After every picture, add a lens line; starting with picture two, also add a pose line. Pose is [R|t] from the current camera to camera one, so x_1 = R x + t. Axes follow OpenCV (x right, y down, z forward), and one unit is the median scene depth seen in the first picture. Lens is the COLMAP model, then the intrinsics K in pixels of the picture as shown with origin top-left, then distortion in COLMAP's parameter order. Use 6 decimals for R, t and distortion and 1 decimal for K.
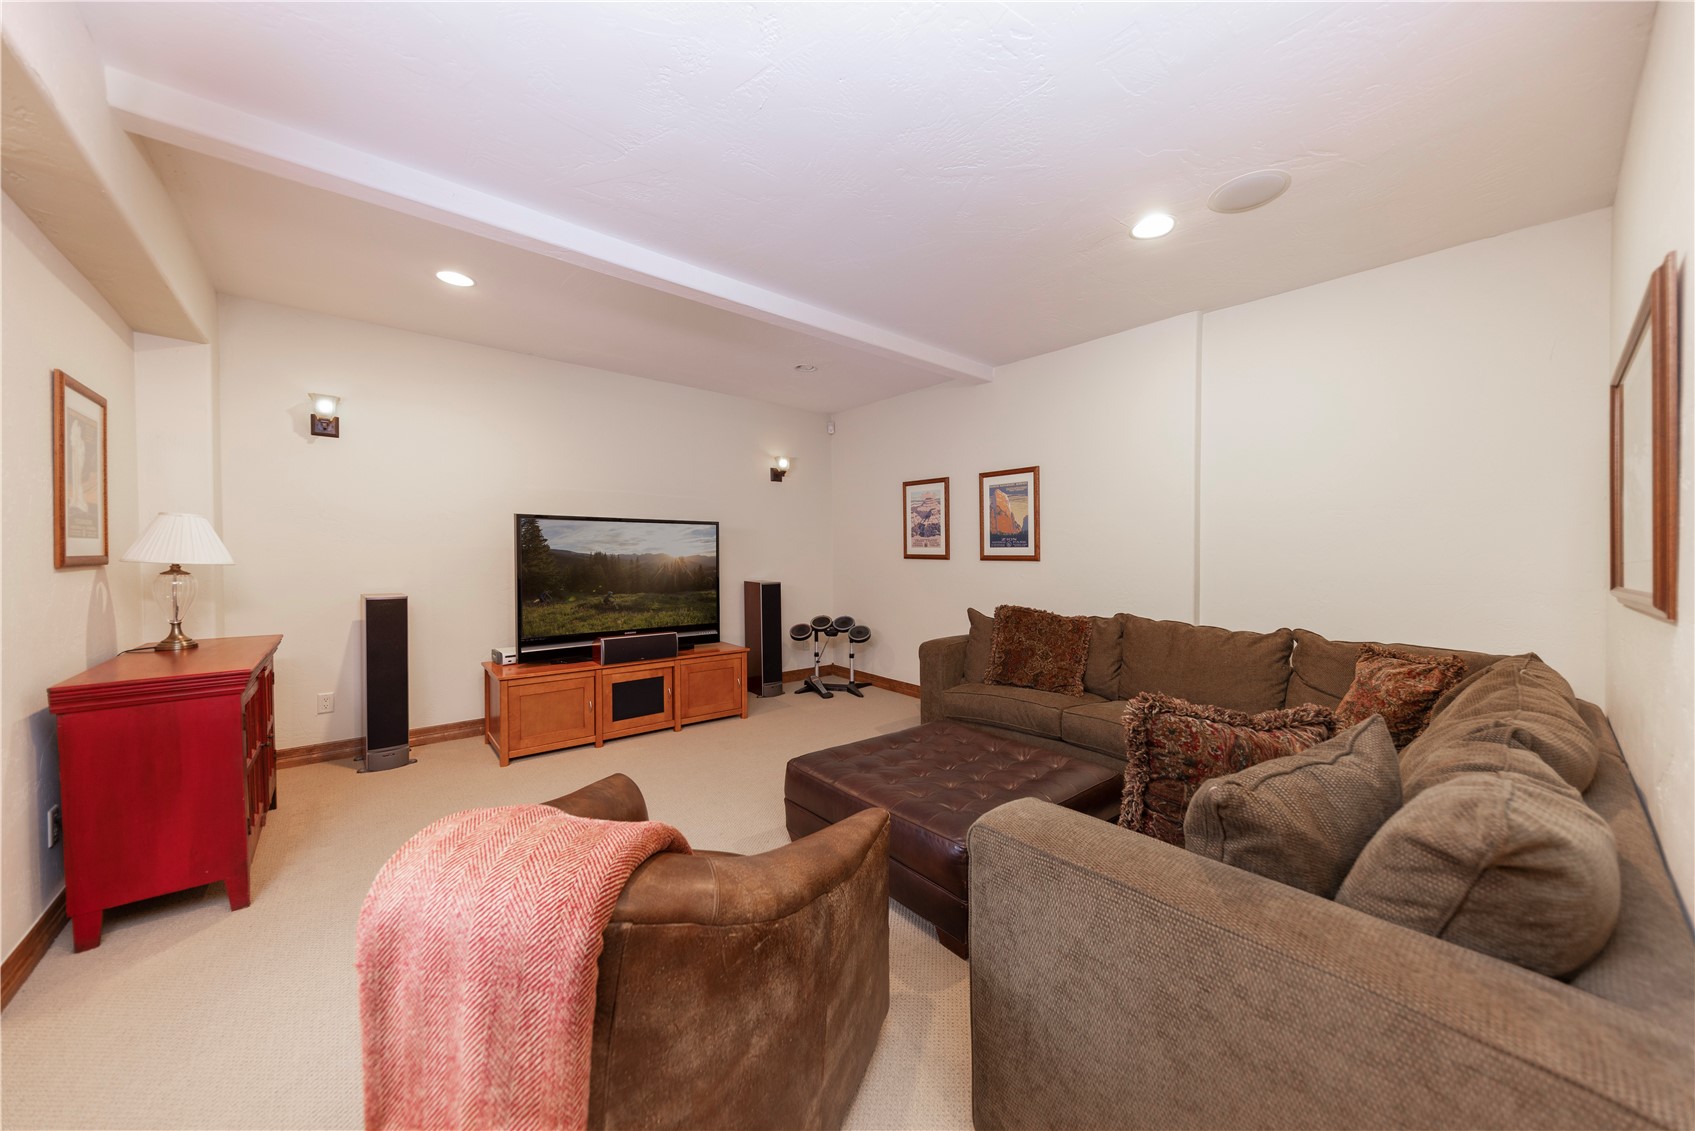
lens RADIAL K [[589.9, 0, 851.6], [0, 589.9, 565.1], [0, 0, 1]] dist [0.000522, 0.000060]
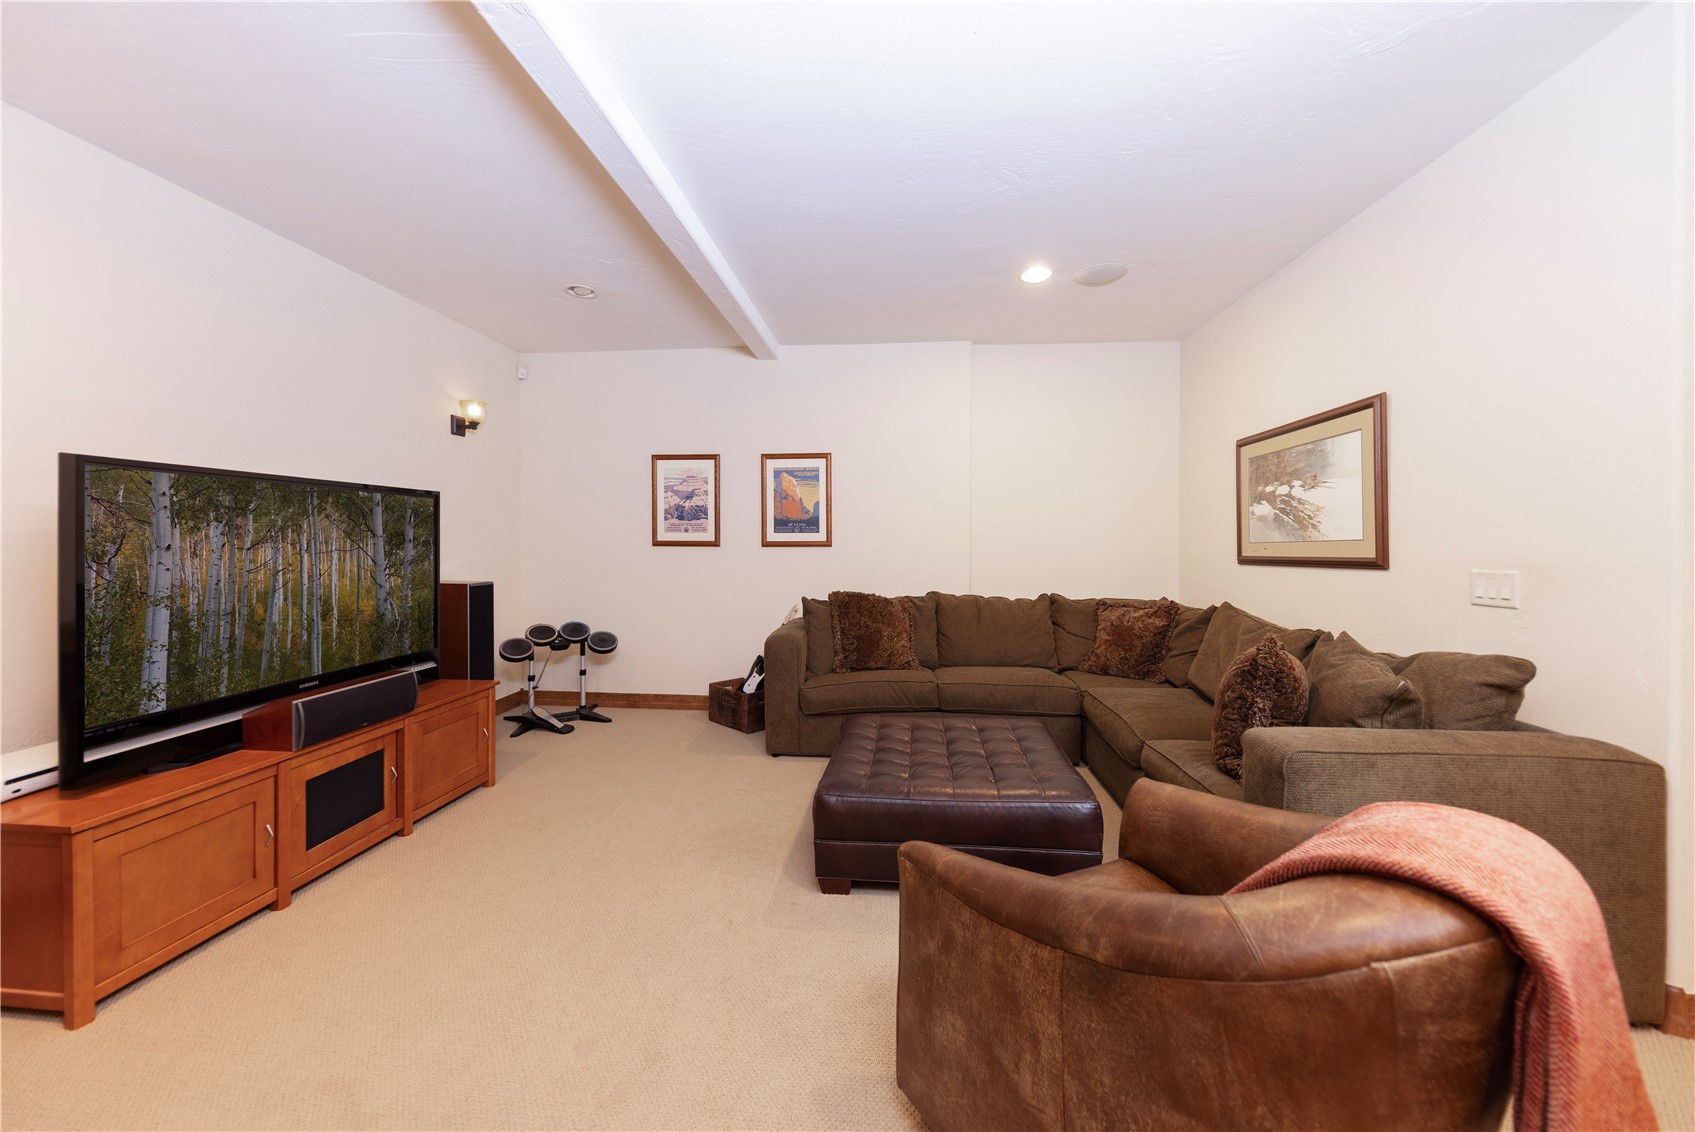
lens RADIAL K [[624.2, 0, 851.8], [0, 624.2, 548.9], [0, 0, 1]] dist [-0.001513, -0.000510]
pose [[0.706534, -0.014249, 0.707536, -0.396660], [0.018565, 0.999826, 0.001597, -0.003824], [-0.707436, 0.012007, 0.706676, 0.206501]]
